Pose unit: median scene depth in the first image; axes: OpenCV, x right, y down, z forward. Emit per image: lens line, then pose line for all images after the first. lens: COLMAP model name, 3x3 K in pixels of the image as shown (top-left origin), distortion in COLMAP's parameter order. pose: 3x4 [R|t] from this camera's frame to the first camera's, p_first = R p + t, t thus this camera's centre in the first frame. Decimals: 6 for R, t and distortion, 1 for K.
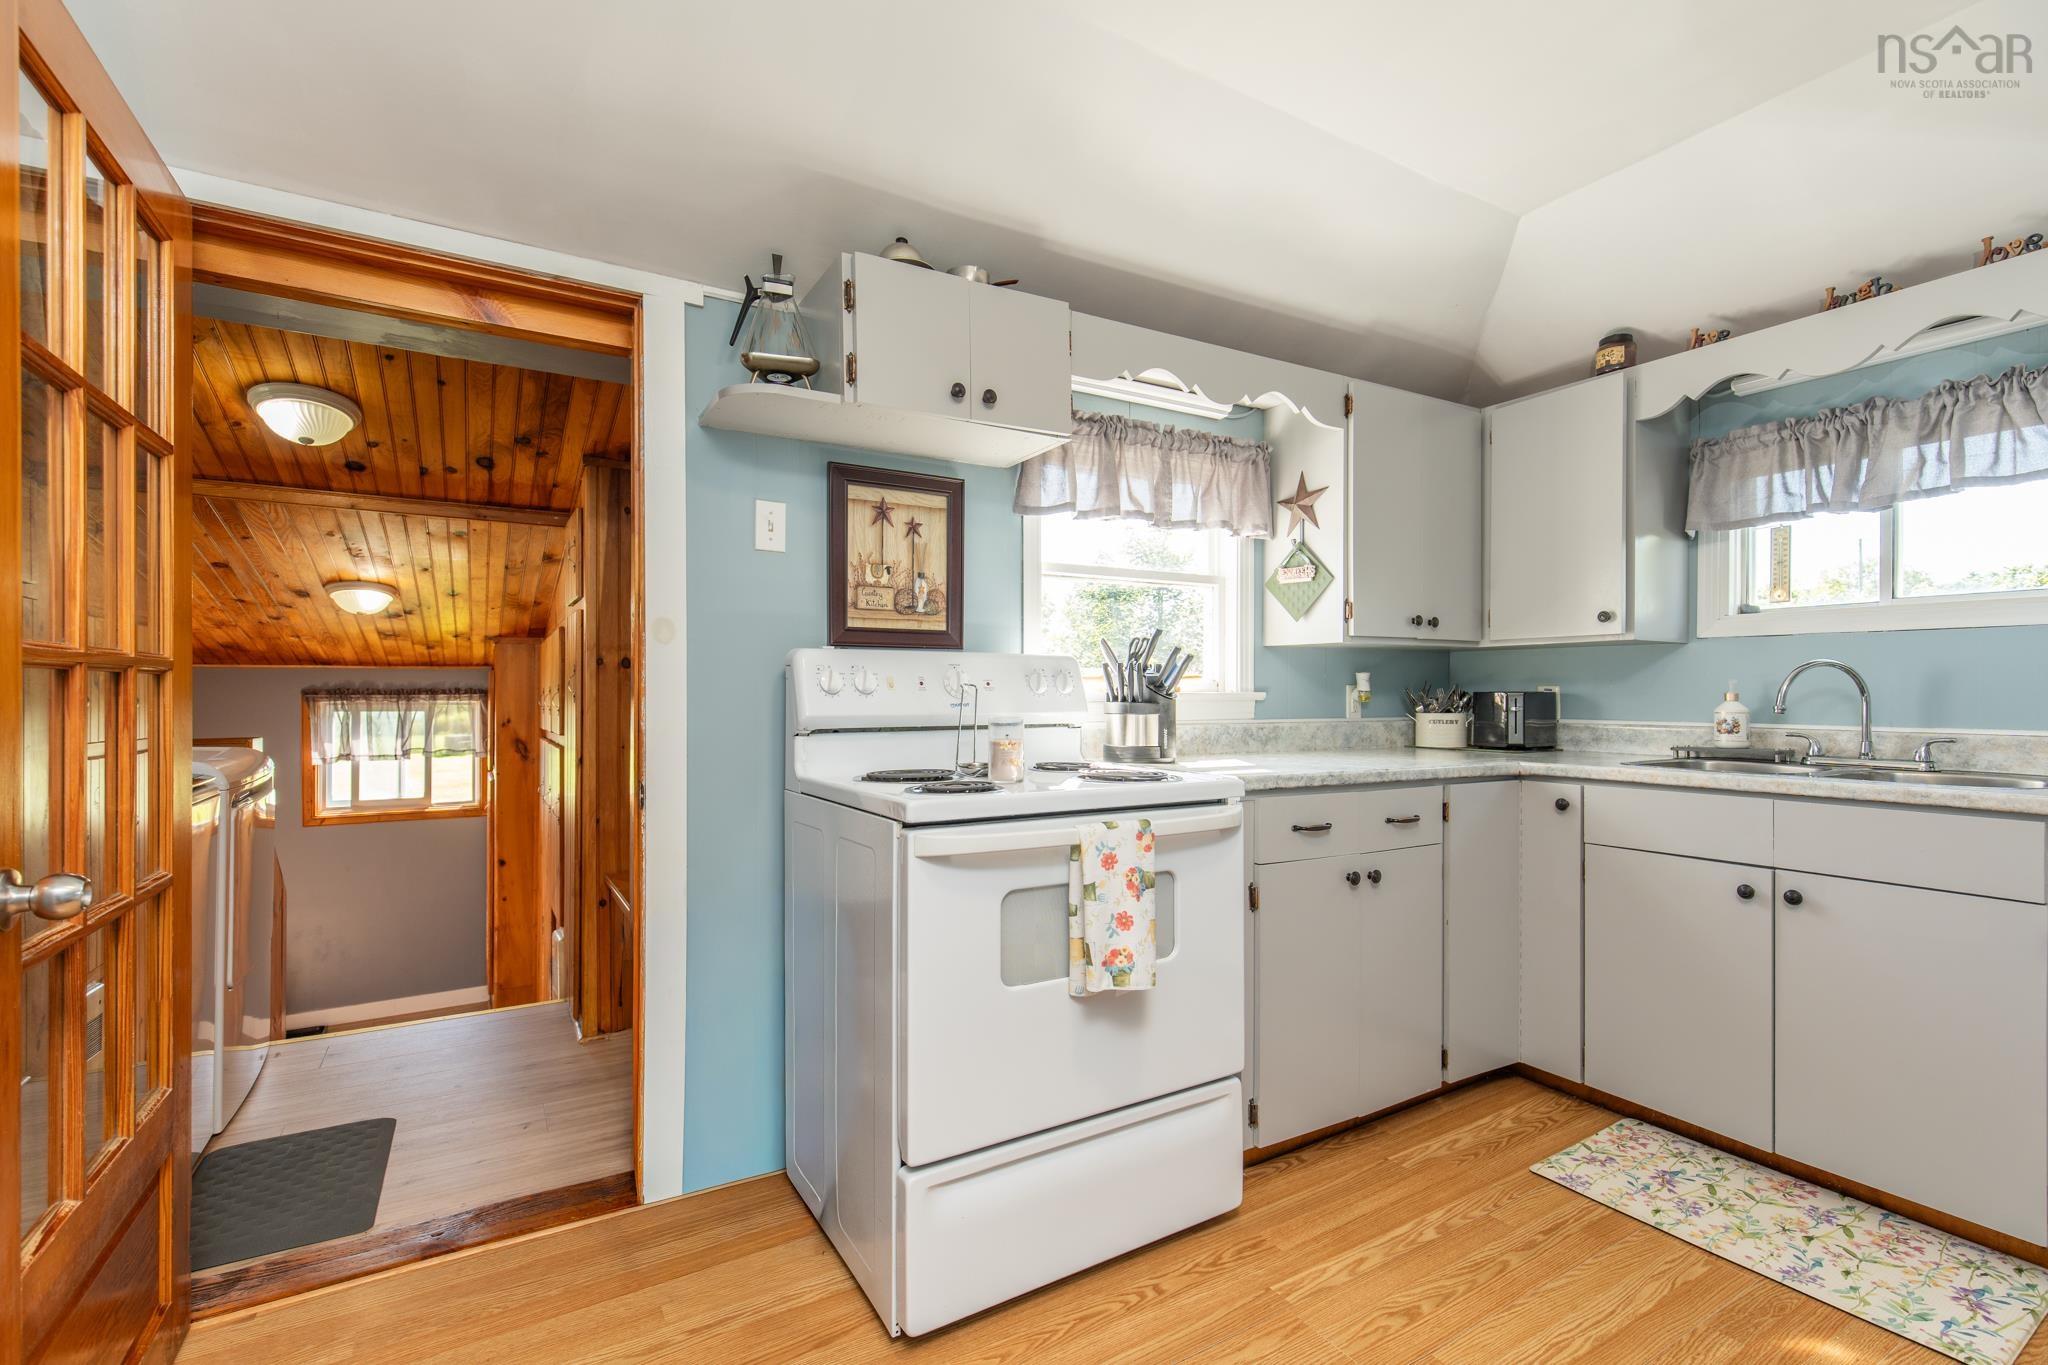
lens RADIAL K [[927.3, 0, 1024.0], [0, 927.3, 682.5], [0, 0, 1]] dist [0.011717, -0.001076]
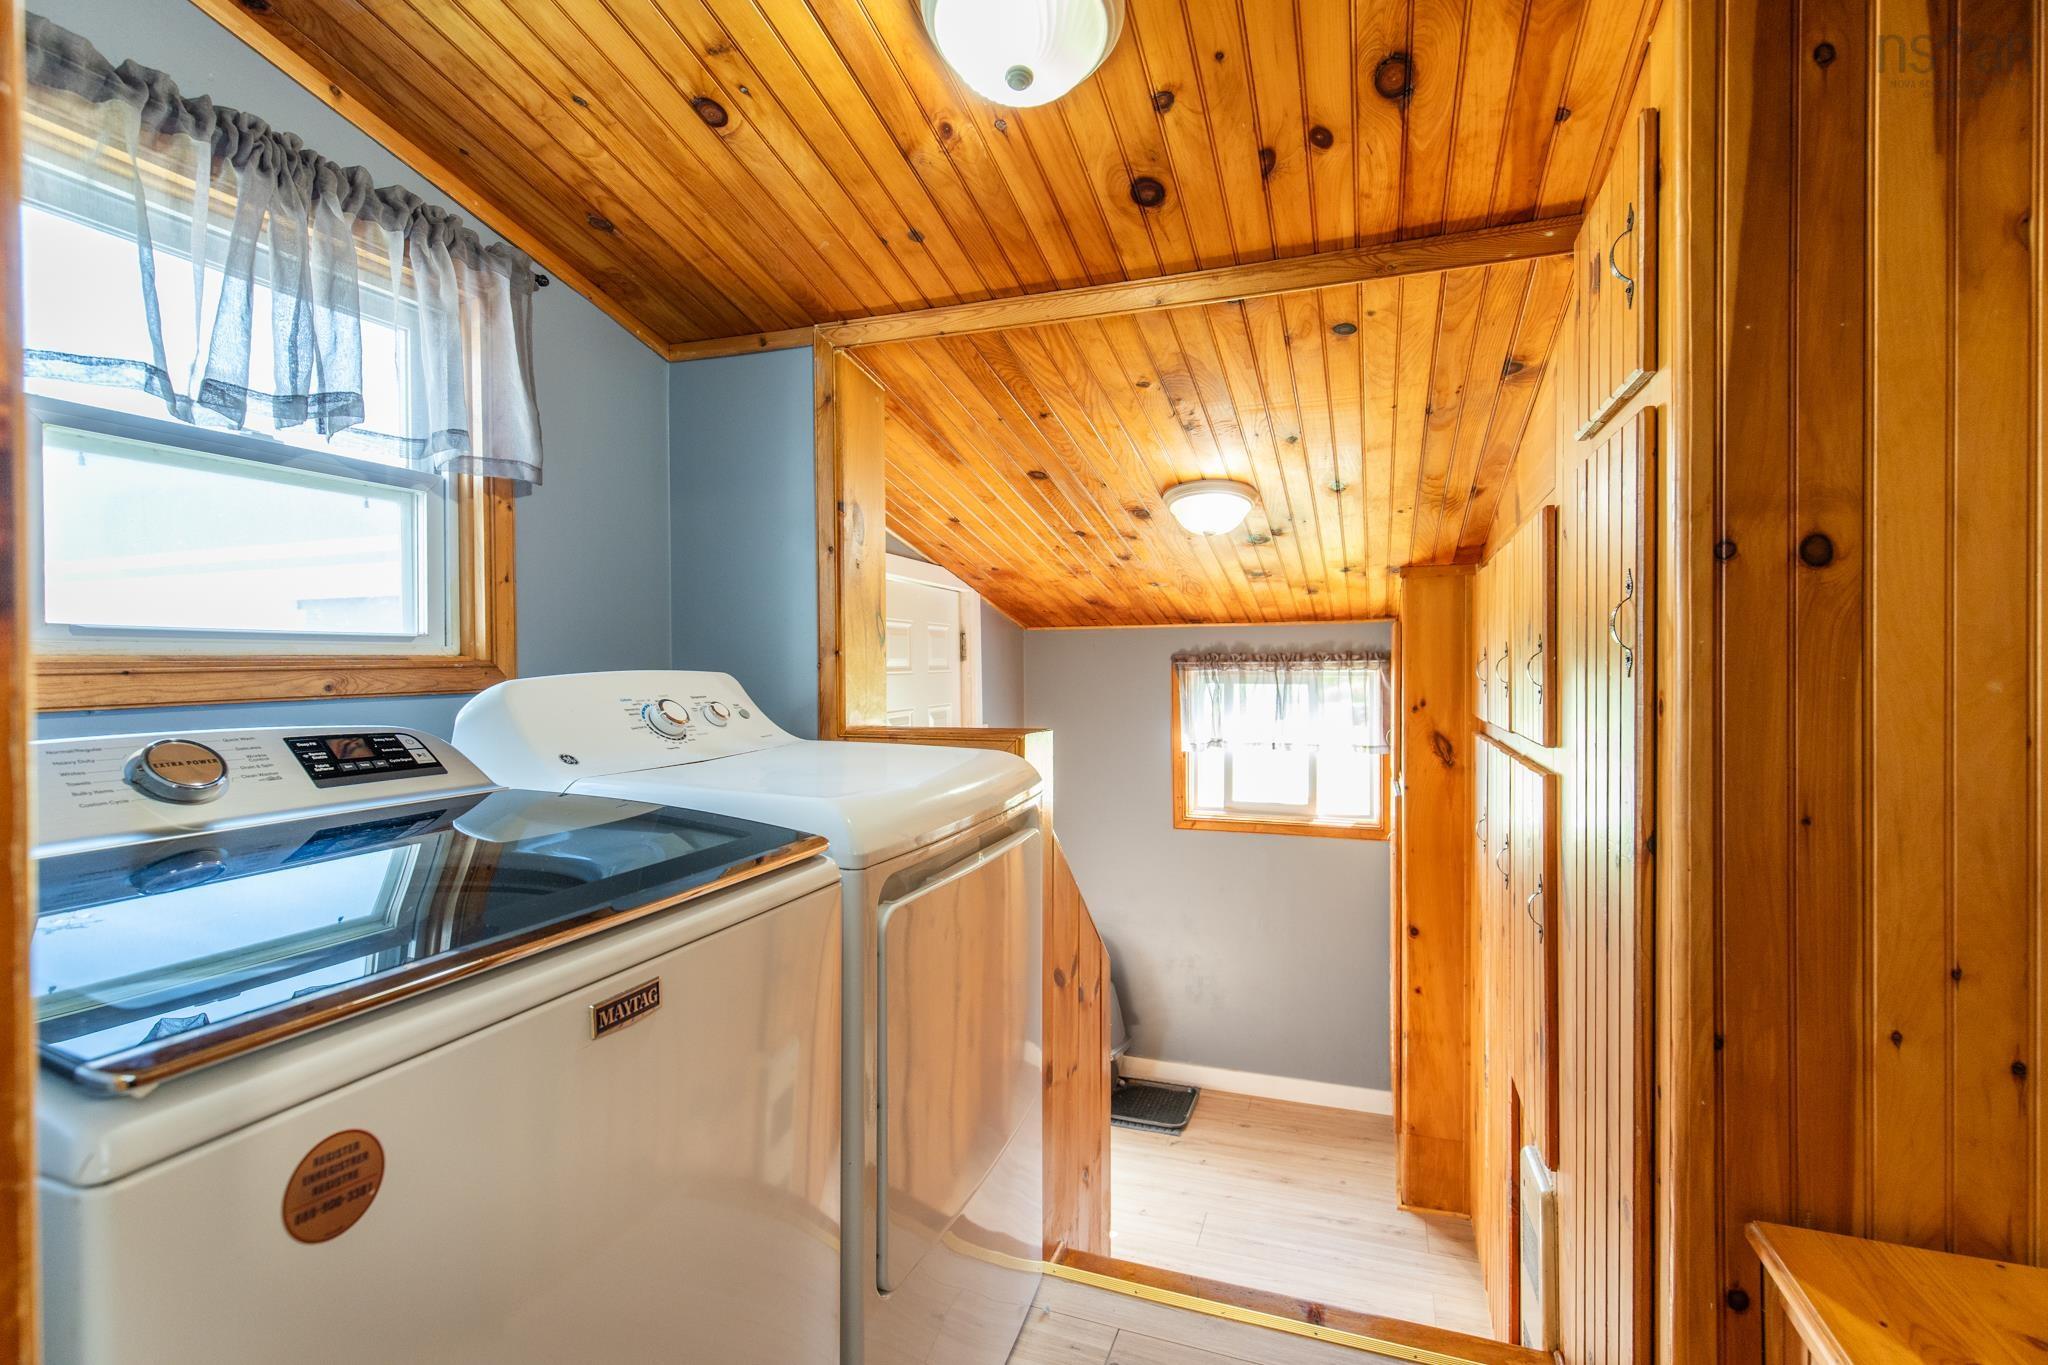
lens RADIAL K [[968.5, 0, 983.5], [0, 968.5, 675.3], [0, 0, 1]] dist [-0.012719, -0.000399]
pose [[0.610538, 0.007305, -0.791953, -0.233531], [0.013059, 0.999729, 0.019289, 0.007284], [0.791879, -0.022119, 0.610277, 0.393741]]
